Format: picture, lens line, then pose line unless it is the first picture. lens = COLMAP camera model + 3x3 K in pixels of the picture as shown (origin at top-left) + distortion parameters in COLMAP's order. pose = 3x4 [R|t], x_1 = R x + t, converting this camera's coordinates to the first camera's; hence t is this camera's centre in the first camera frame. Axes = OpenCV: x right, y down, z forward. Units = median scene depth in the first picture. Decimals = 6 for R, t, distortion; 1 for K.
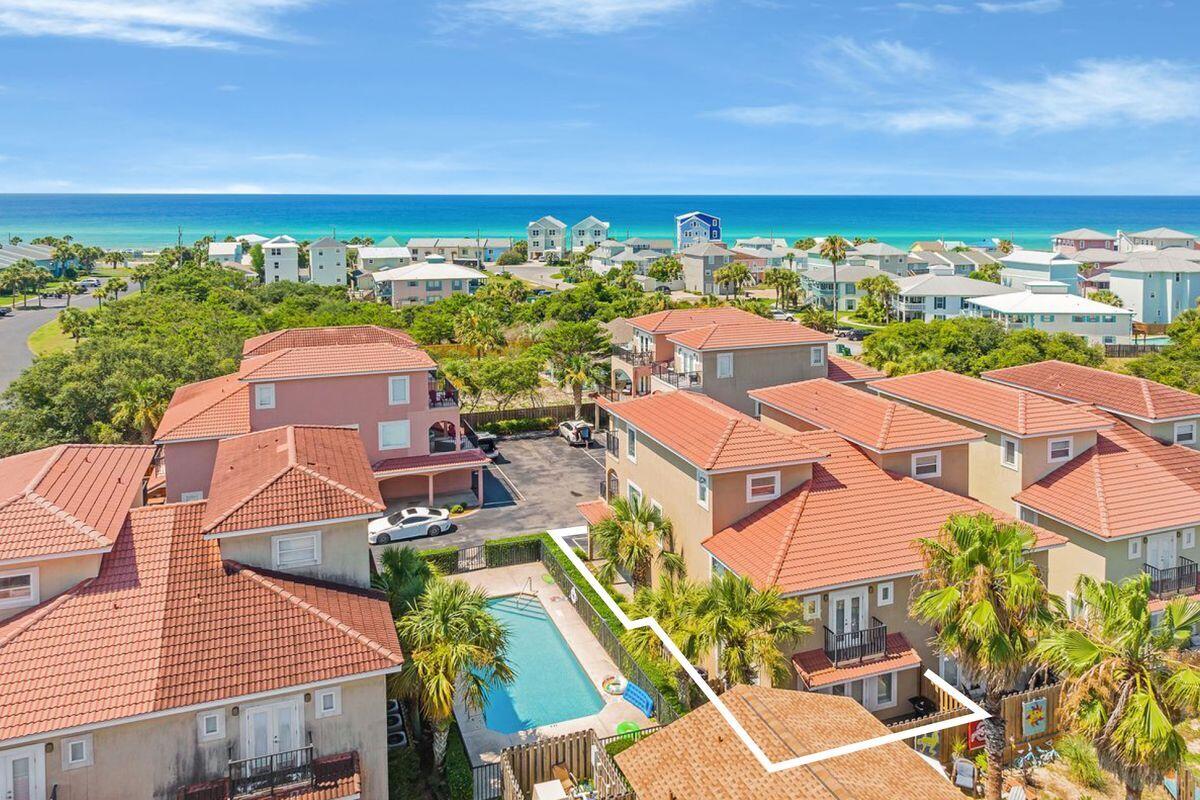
lens RADIAL K [[864.8, 0, 600.9], [0, 864.8, 364.0], [0, 0, 1]] dist [0.016860, 0.003157]
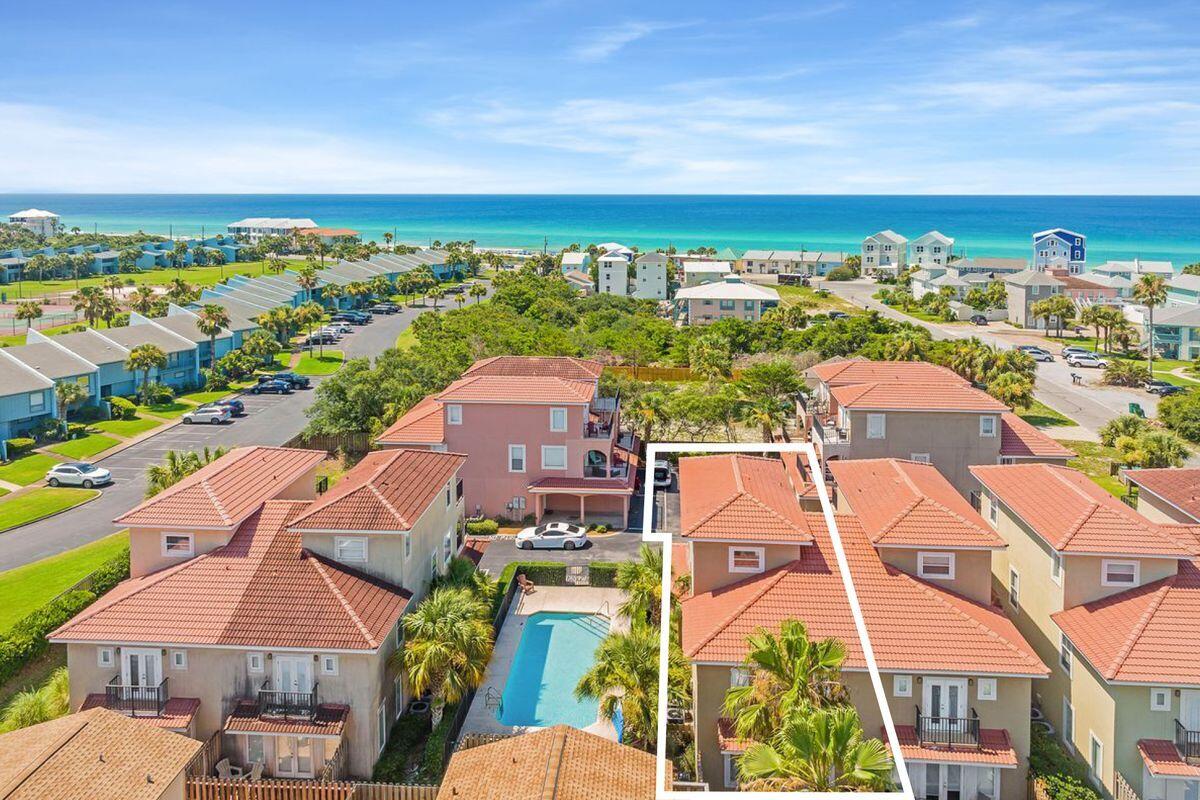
lens RADIAL K [[867.1, 0, 600.0], [0, 867.1, 400.0], [0, 0, 1]] dist [0.017781, 0.003370]
pose [[0.906720, 0.093335, -0.411275, 0.277746], [-0.077043, 0.995451, 0.056055, -0.062351], [0.414636, -0.019140, 0.909786, -0.026746]]
